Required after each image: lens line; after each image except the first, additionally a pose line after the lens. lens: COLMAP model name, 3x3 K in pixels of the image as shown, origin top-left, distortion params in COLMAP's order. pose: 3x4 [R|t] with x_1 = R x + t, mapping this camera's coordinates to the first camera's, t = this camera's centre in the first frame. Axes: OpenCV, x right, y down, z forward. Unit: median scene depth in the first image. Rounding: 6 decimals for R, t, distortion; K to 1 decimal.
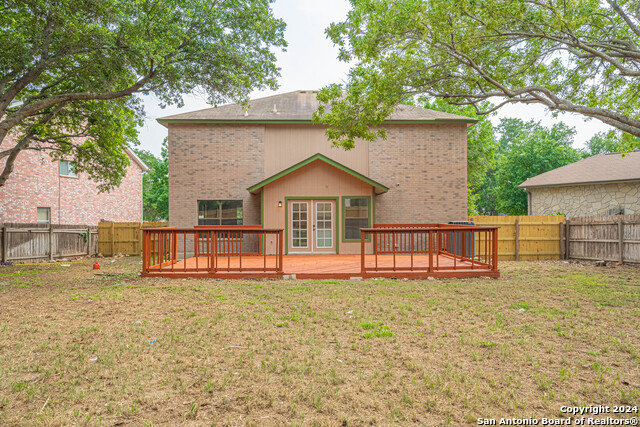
lens RADIAL K [[439.8, 0, 318.3], [0, 439.8, 218.4], [0, 0, 1]] dist [0.003884, 0.004142]
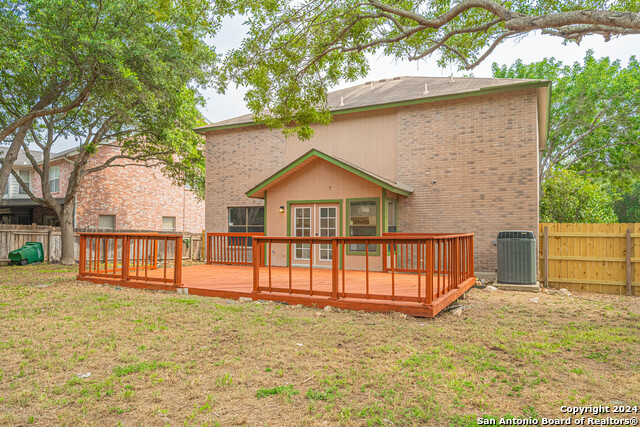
lens RADIAL K [[439.8, 0, 318.3], [0, 439.8, 218.4], [0, 0, 1]] dist [0.003884, 0.004142]
pose [[0.871521, -0.005494, -0.490328, 0.409947], [-0.007209, 0.999686, -0.024015, 0.006458], [0.490306, 0.024465, 0.871207, 0.258463]]
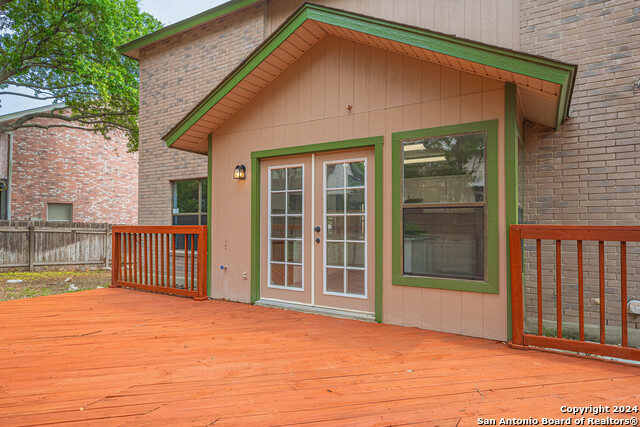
lens RADIAL K [[381.9, 0, 319.2], [0, 381.9, 217.7], [0, 0, 1]] dist [0.001559, -0.000959]
pose [[0.834147, -0.002448, -0.551537, 0.156572], [-0.008826, 0.999803, -0.017786, 0.013000], [0.551472, 0.019704, 0.833961, 0.749332]]
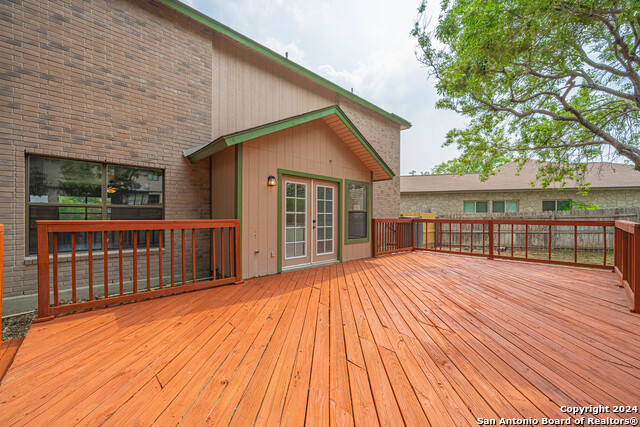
lens RADIAL K [[257.6, 0, 320.9], [0, 257.6, 217.2], [0, 0, 1]] dist [-0.001561, -0.000041]
pose [[0.741796, 0.008650, 0.670570, -0.250809], [-0.003942, 0.999956, -0.008539, 0.014291], [-0.670614, 0.003691, 0.741797, 0.717859]]
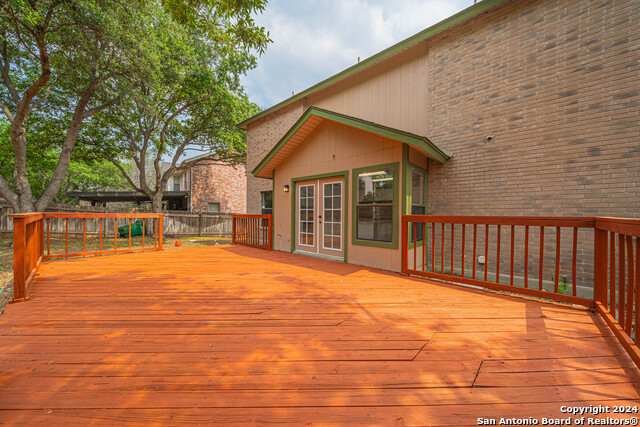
lens RADIAL K [[230.3, 0, 319.6], [0, 230.3, 216.6], [0, 0, 1]] dist [-0.000995, -0.000201]
pose [[0.720028, 0.018479, -0.693699, 0.243473], [-0.014099, 0.999829, 0.011999, 0.012419], [0.693802, 0.001141, 0.720165, 0.734457]]
